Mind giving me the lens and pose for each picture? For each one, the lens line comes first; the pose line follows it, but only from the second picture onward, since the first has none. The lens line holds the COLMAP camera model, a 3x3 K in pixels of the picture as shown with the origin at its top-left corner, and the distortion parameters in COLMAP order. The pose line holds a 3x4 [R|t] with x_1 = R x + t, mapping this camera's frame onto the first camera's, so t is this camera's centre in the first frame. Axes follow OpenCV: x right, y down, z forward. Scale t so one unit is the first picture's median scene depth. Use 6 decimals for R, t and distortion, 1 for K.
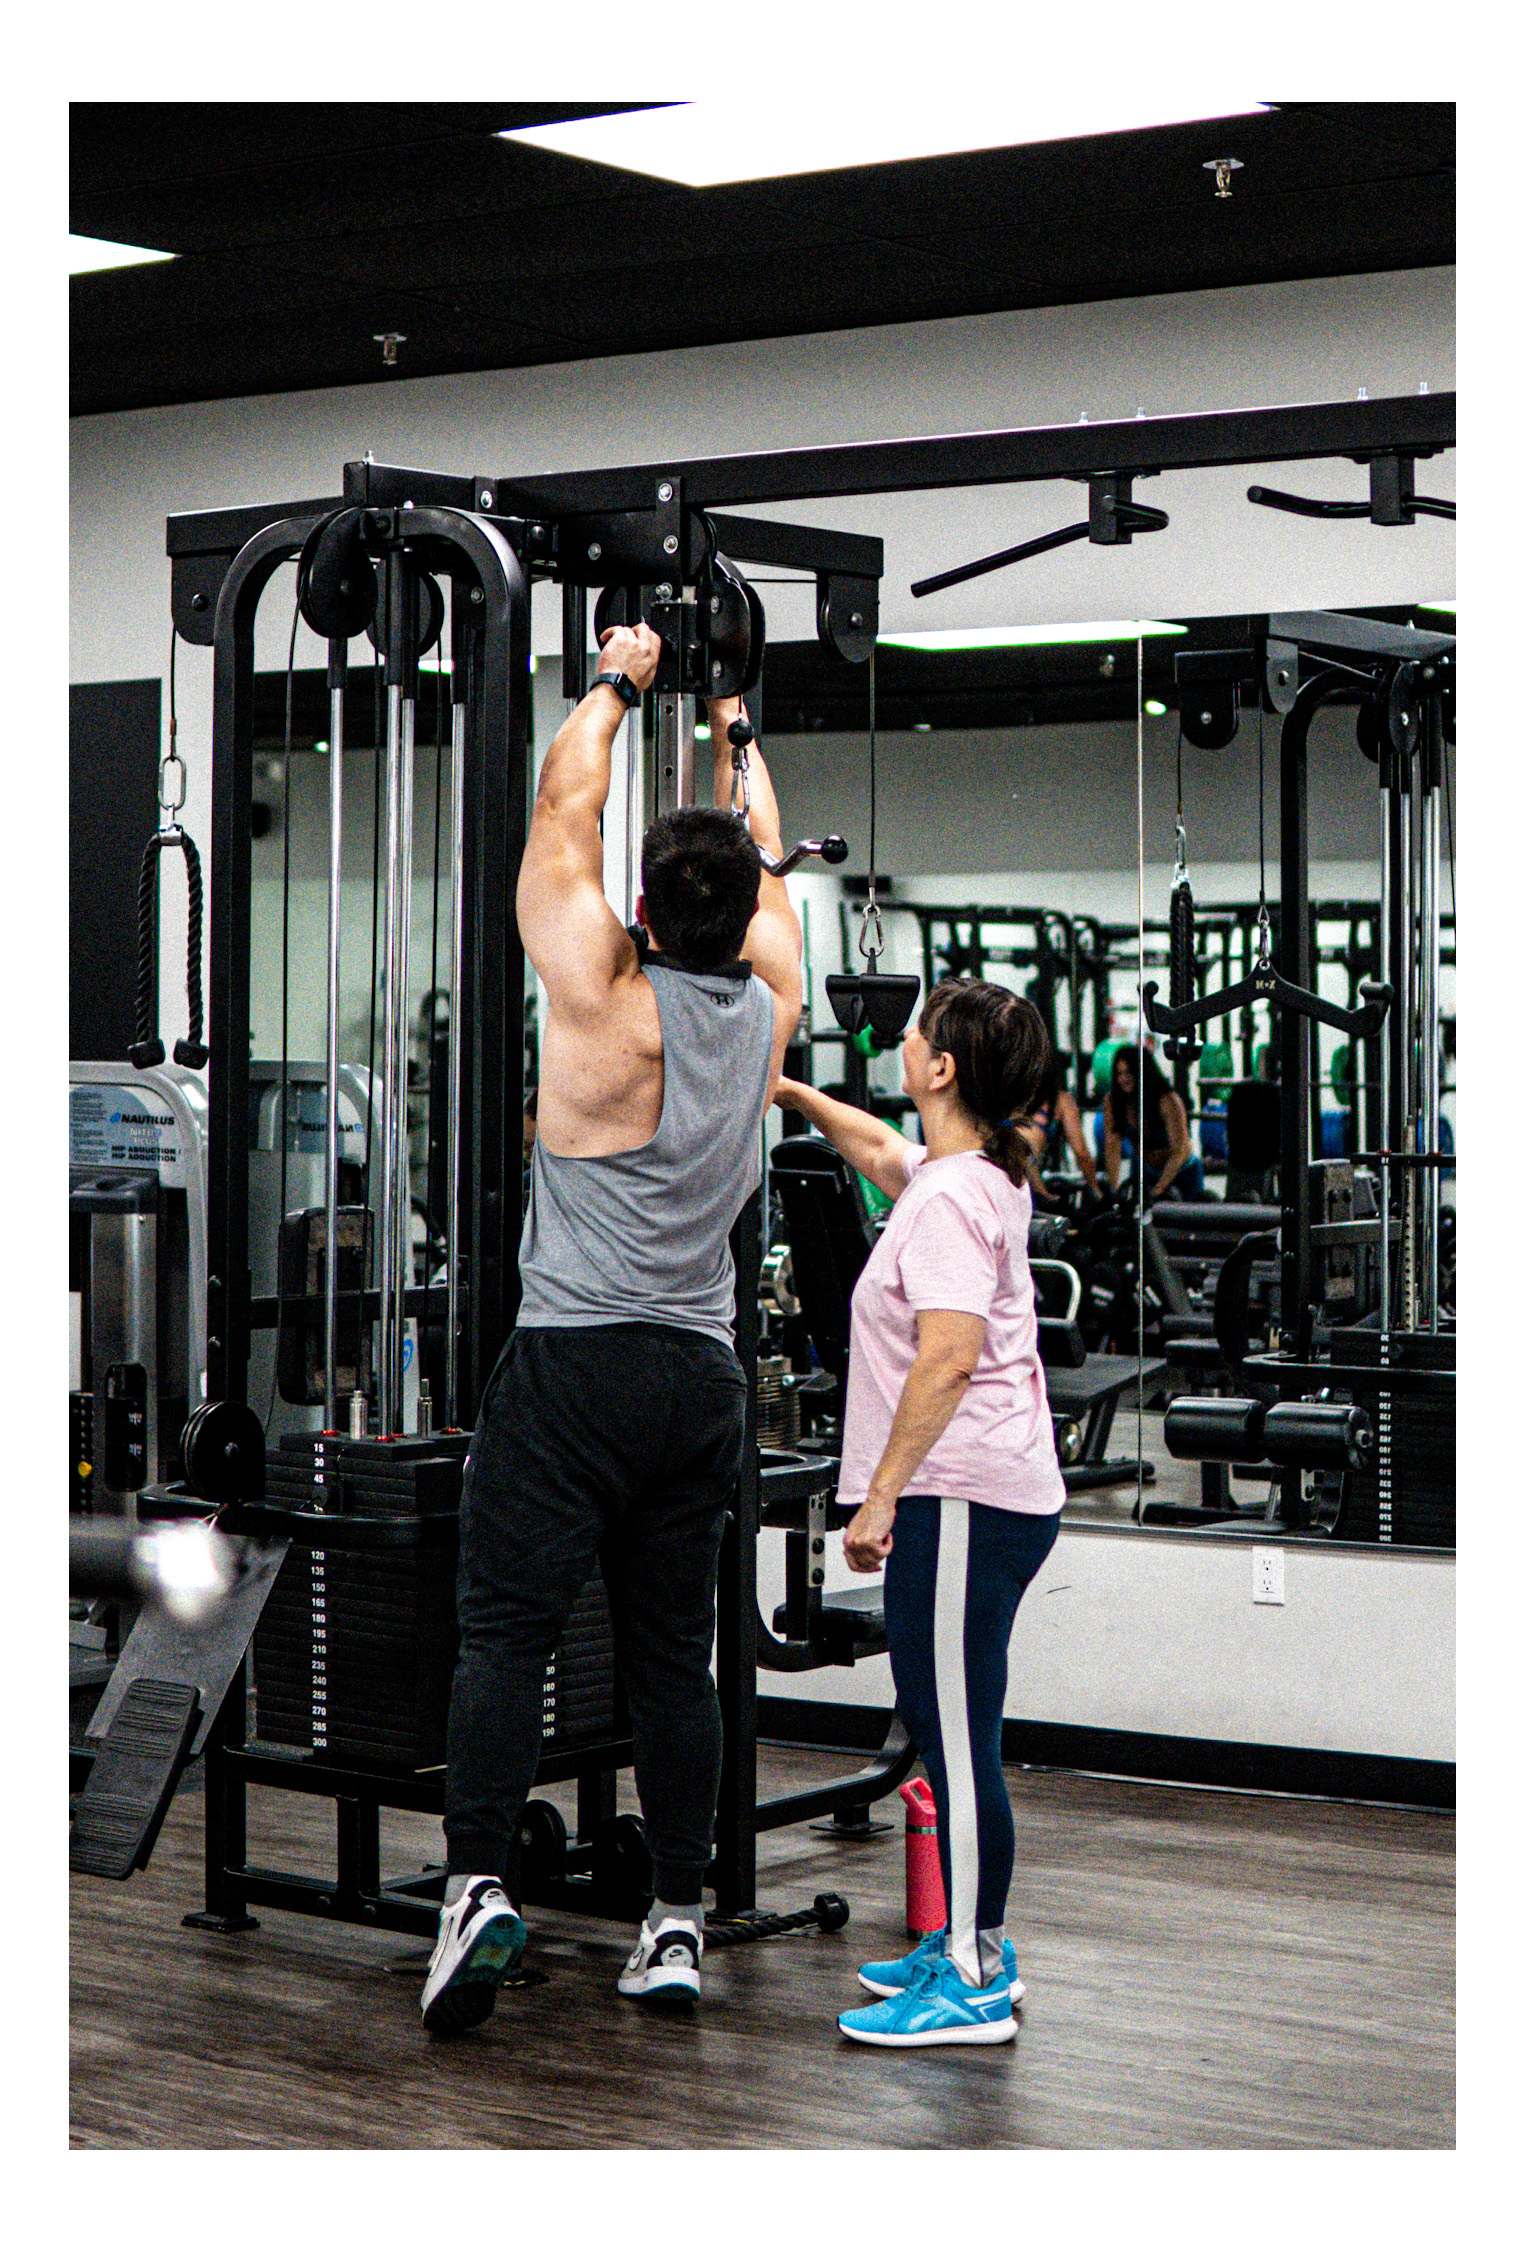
lens RADIAL K [[3557.4, 0, 761.0], [0, 3557.4, 1113.3], [0, 0, 1]] dist [-0.192385, 0.000000]
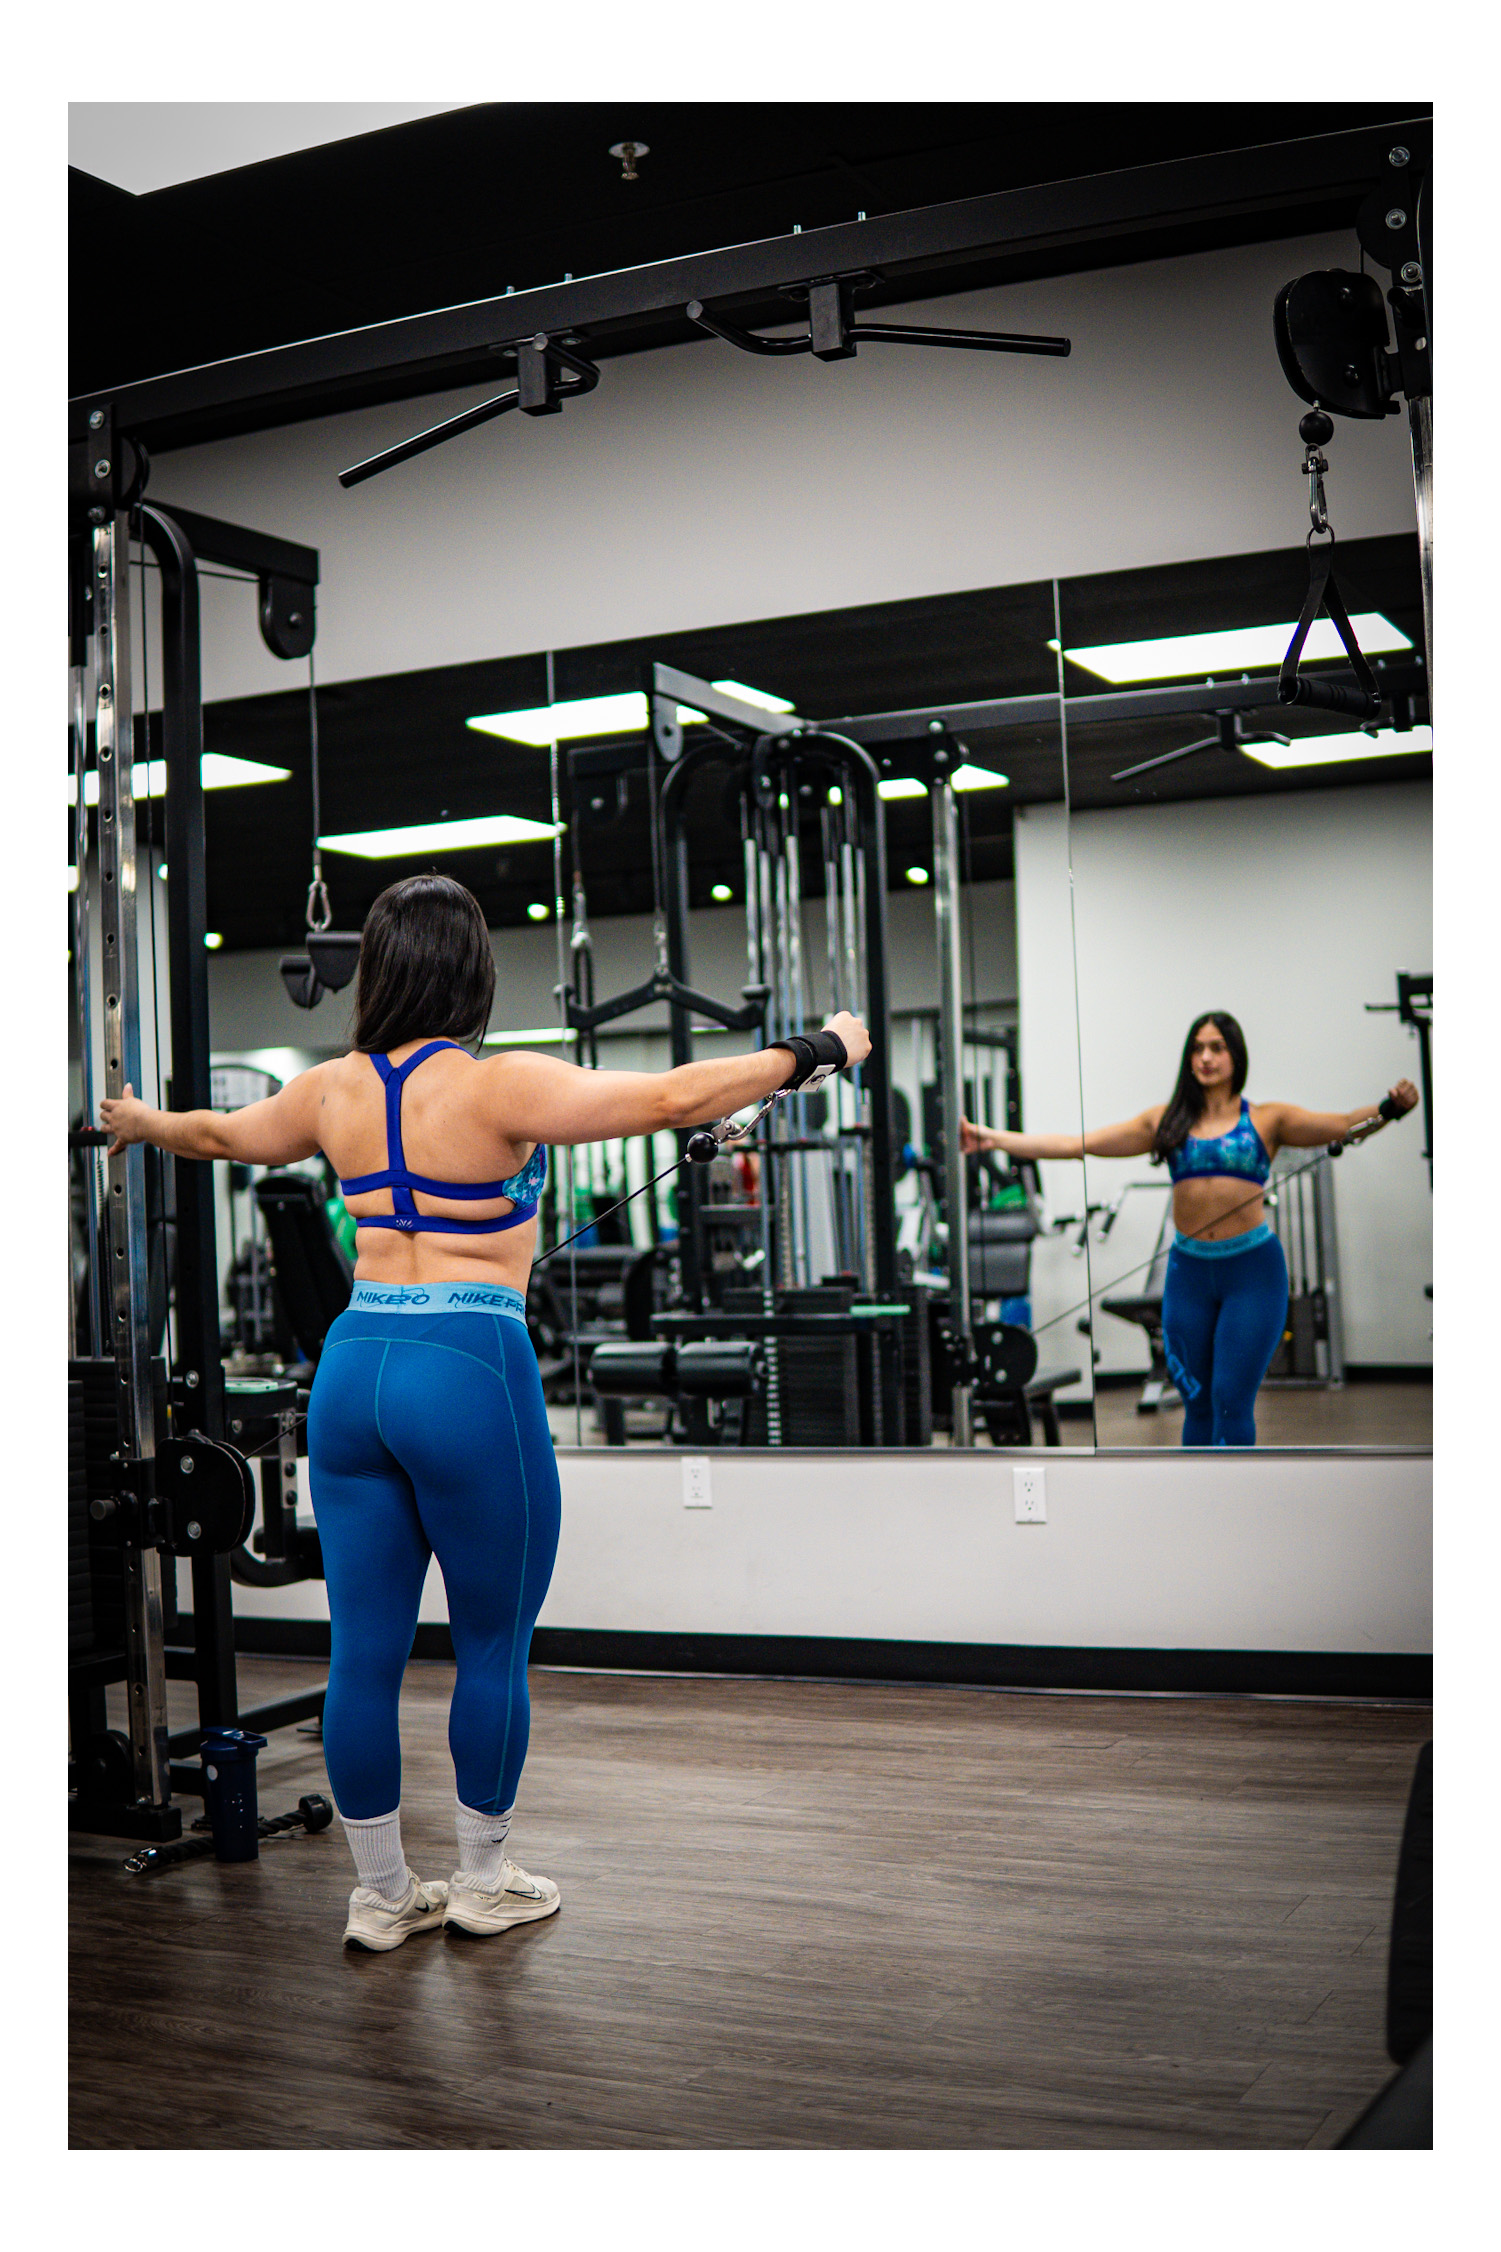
lens RADIAL K [[2787.5, 0, 759.7], [0, 2787.5, 1143.5], [0, 0, 1]] dist [-0.195712, 0.000000]
pose [[0.982676, -0.037933, 0.181406, 0.008721], [0.038694, 0.999251, -0.000658, 0.032847], [-0.181246, 0.007666, 0.983408, 0.167929]]
